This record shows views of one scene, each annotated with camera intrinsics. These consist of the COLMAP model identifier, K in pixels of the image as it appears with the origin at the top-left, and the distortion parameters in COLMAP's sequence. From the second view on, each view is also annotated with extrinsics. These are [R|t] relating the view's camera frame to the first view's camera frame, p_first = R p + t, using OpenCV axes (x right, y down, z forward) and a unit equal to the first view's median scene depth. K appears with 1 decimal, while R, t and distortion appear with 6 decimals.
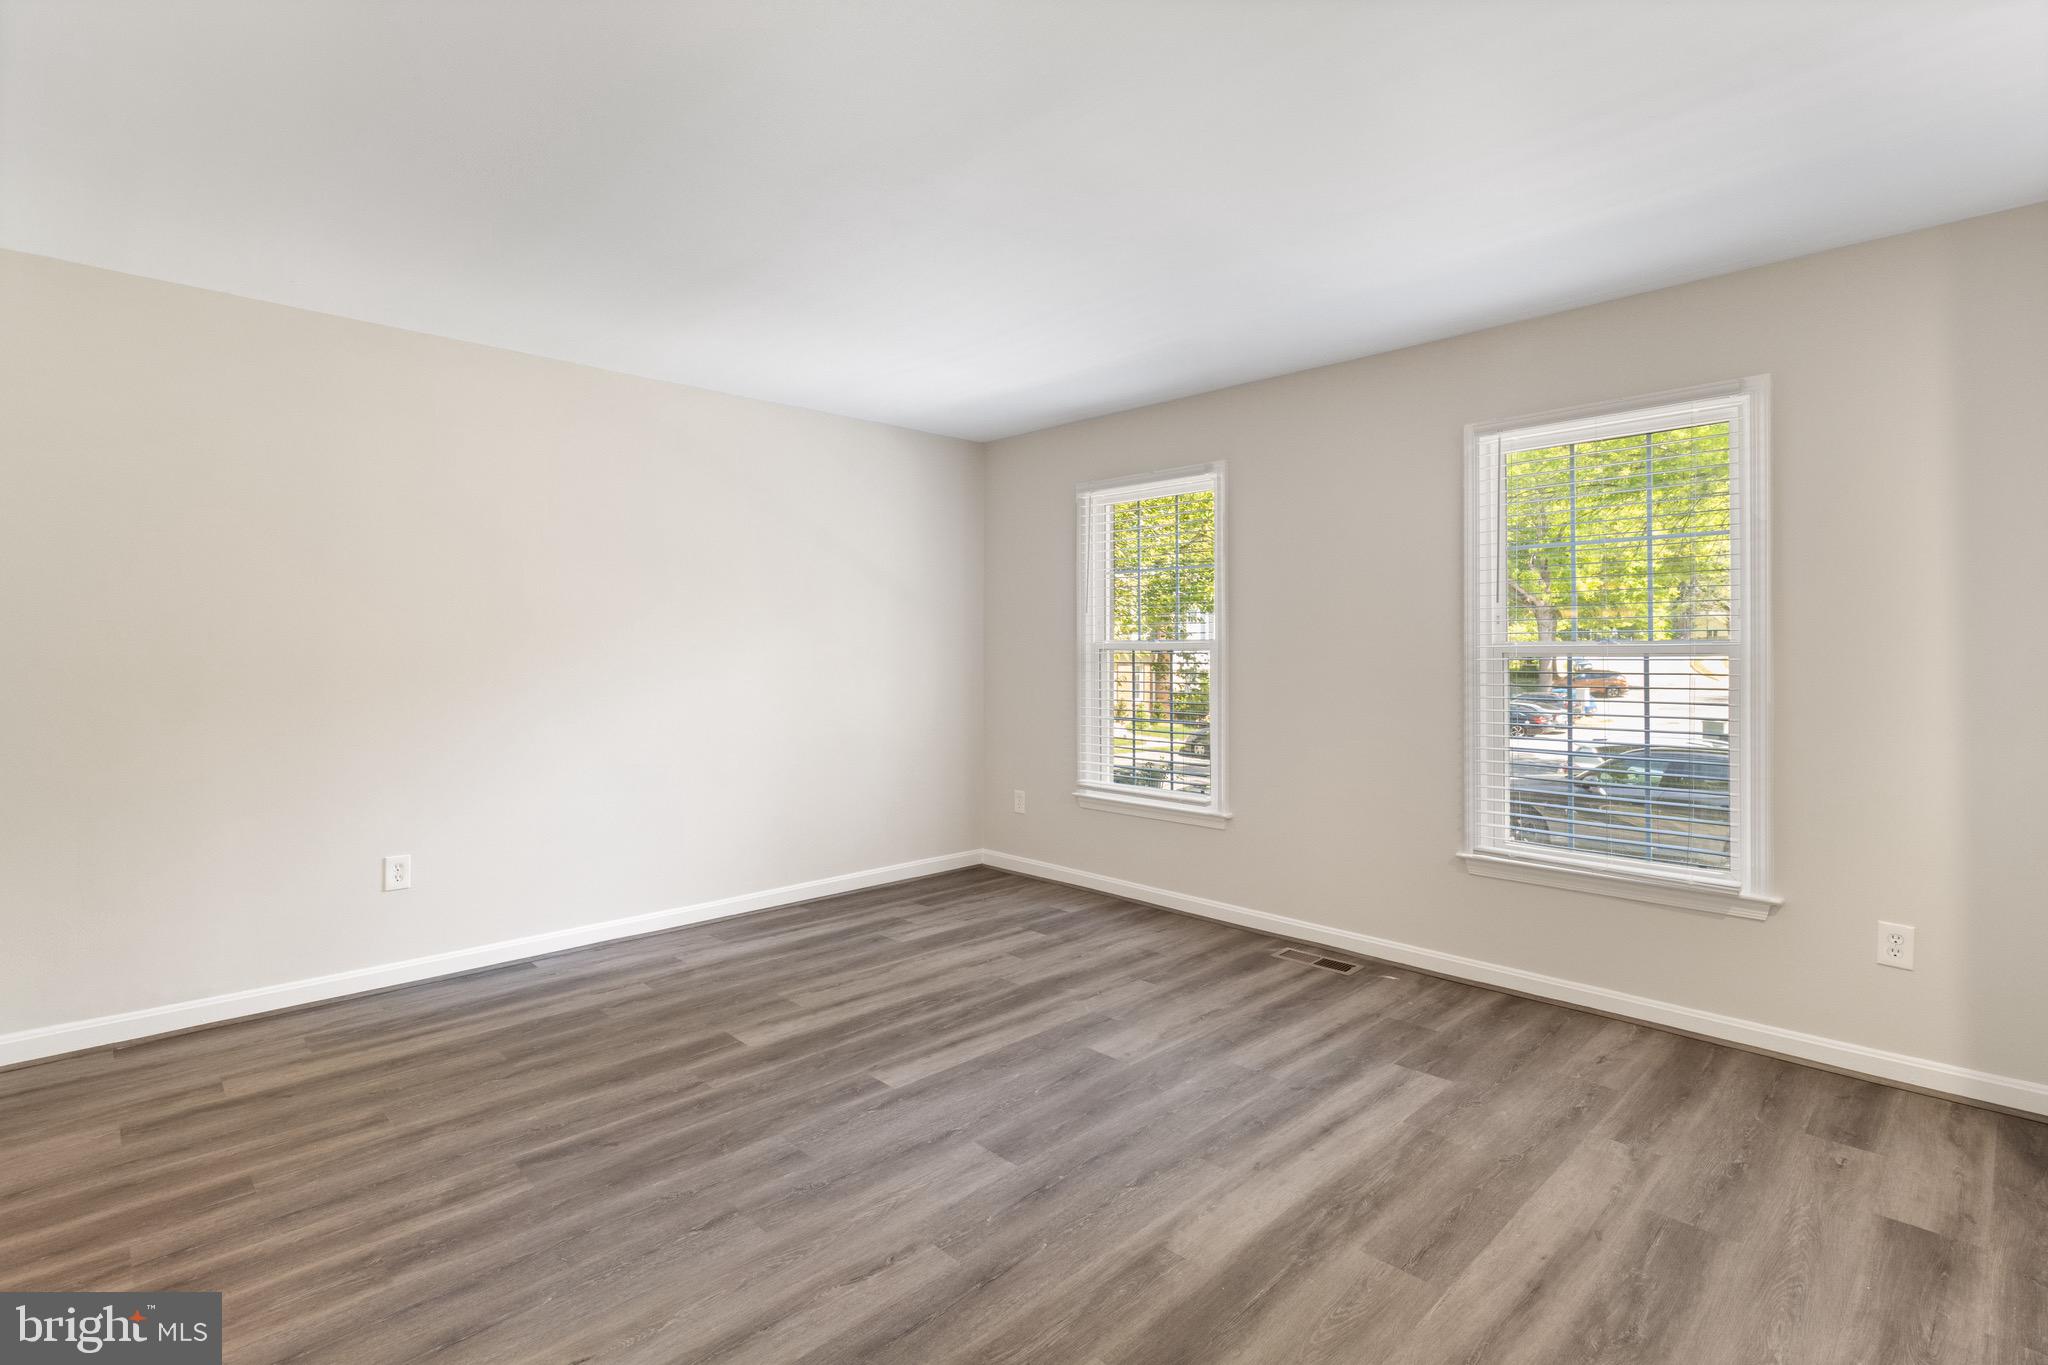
lens RADIAL K [[969.2, 0, 1031.2], [0, 969.2, 651.1], [0, 0, 1]] dist [0.002372, -0.000386]
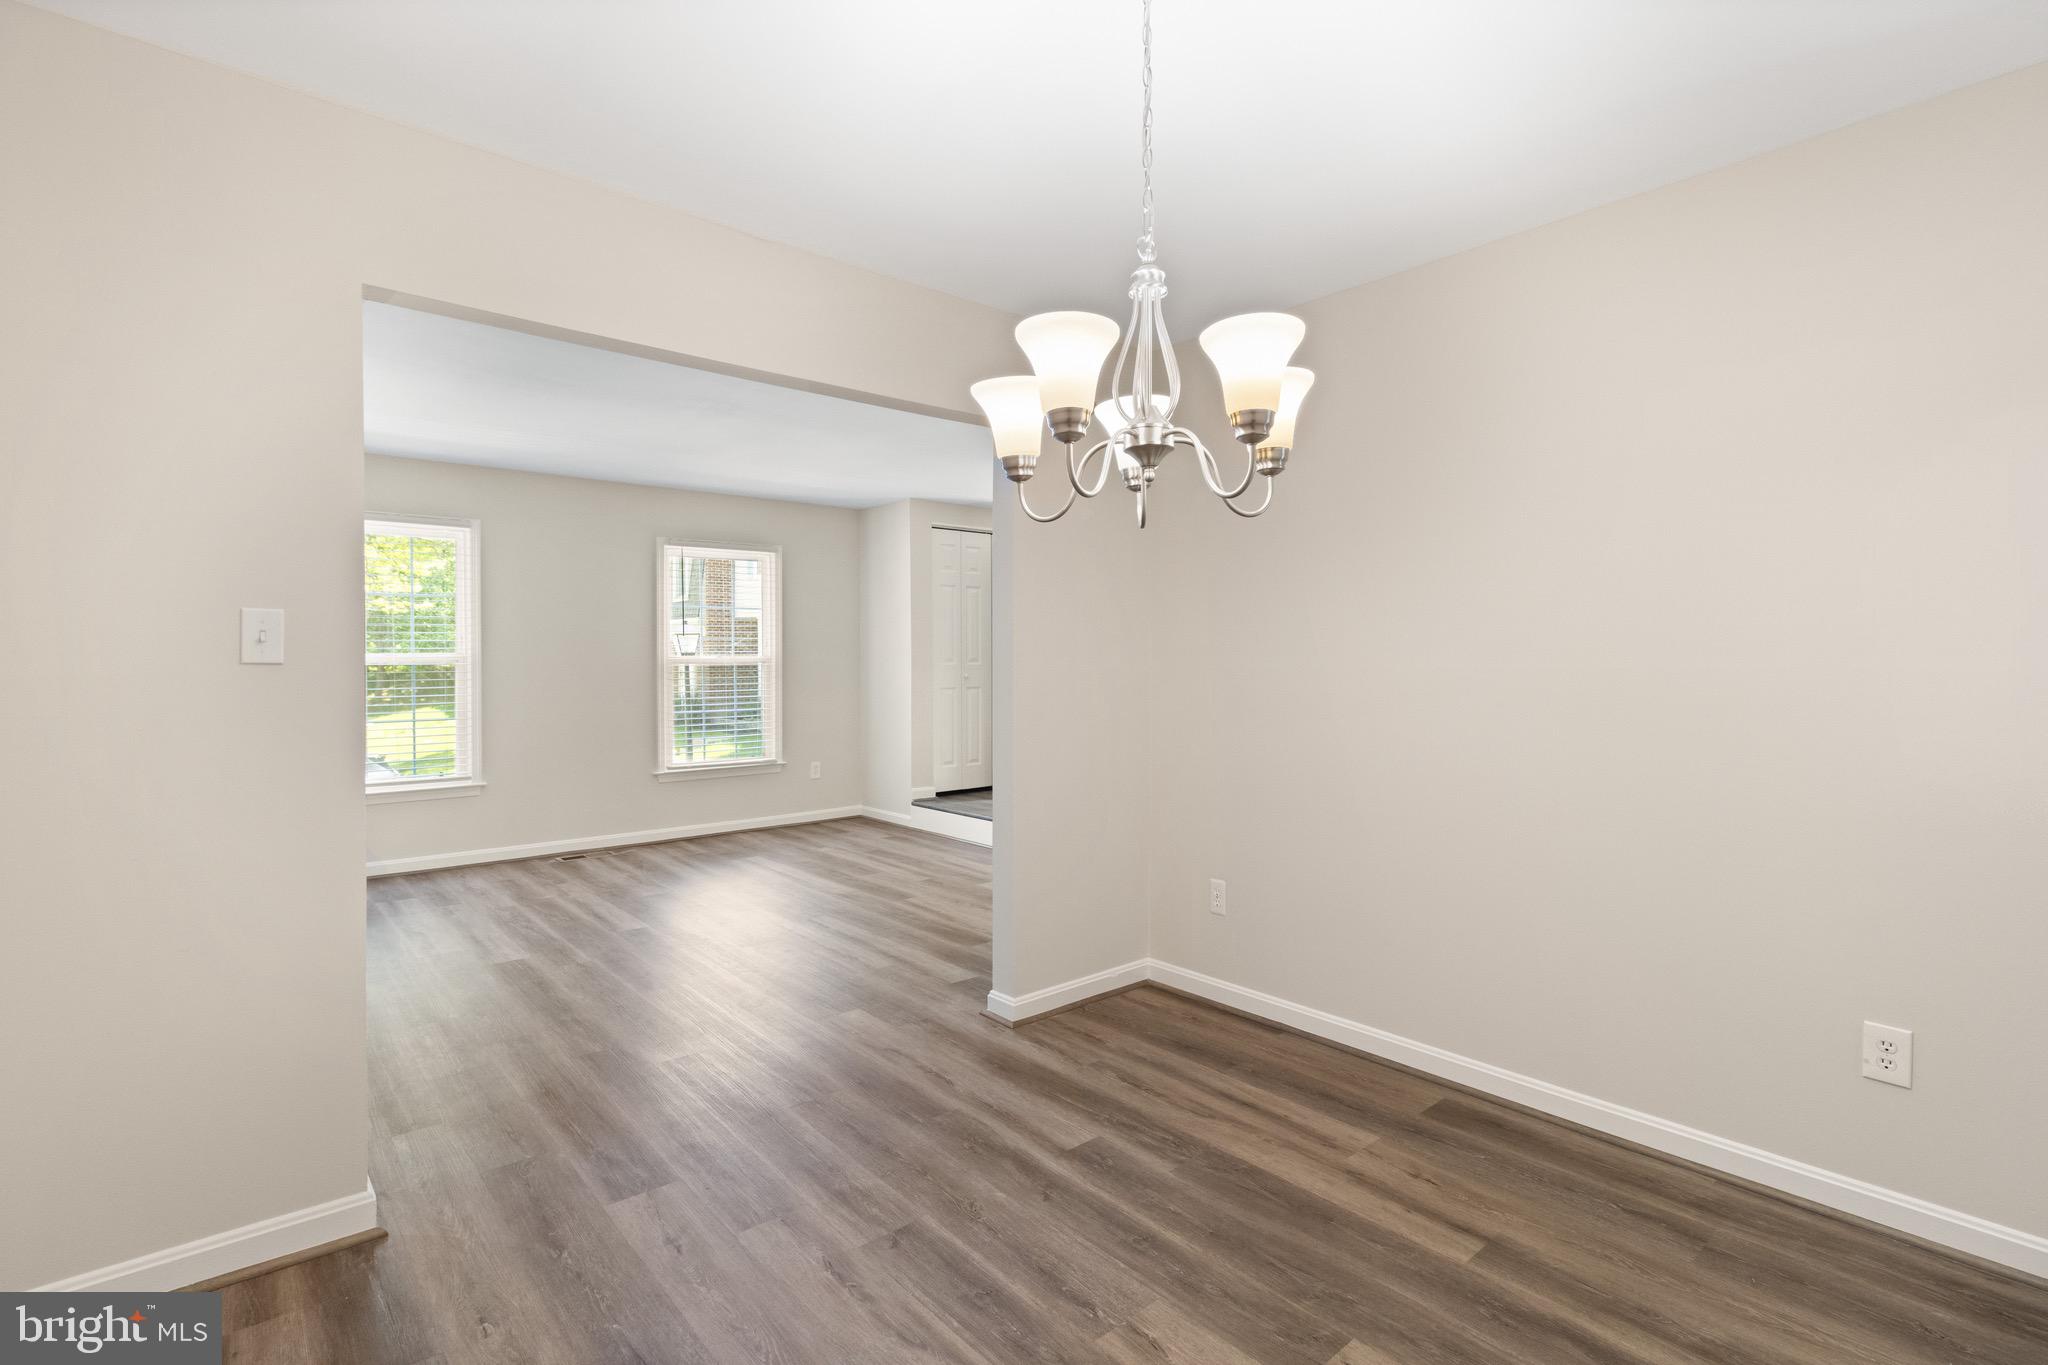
lens RADIAL K [[969.2, 0, 1031.2], [0, 969.2, 651.1], [0, 0, 1]] dist [0.002372, -0.000386]
pose [[0.060546, 0.006685, 0.998143, -1.741779], [0.004871, 0.999964, -0.006993, -0.002223], [-0.998154, 0.005286, 0.060511, 0.248557]]
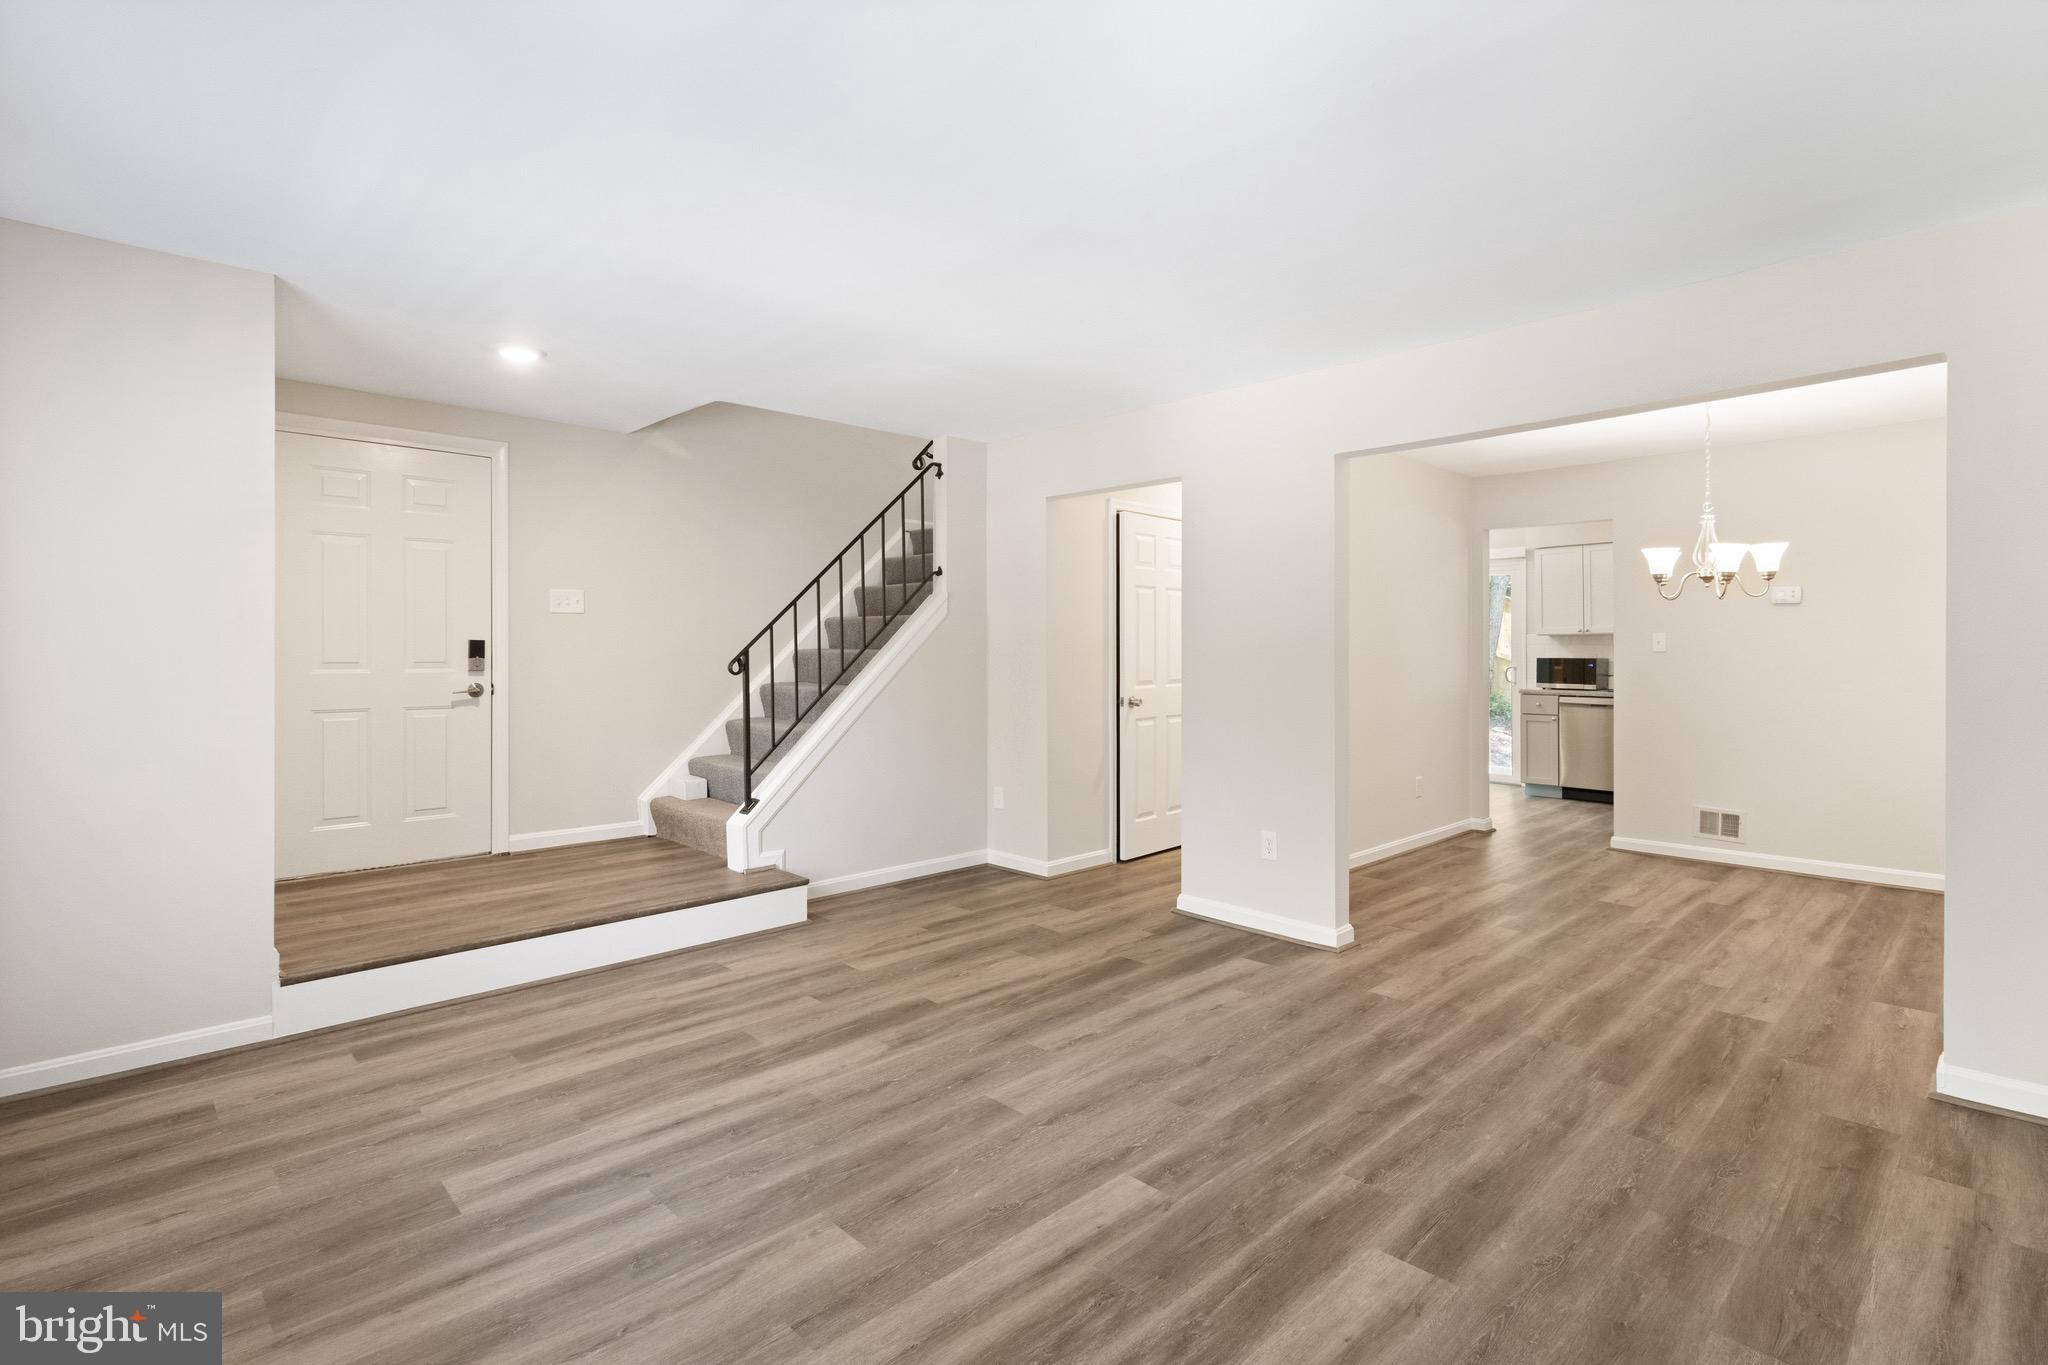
lens RADIAL K [[969.2, 0, 1031.2], [0, 969.2, 651.1], [0, 0, 1]] dist [0.002372, -0.000386]
pose [[-0.999983, 0.000124, 0.005793, -0.064524], [0.000152, 0.999989, 0.004748, -0.003875], [-0.005792, 0.004749, -0.999972, 1.826939]]
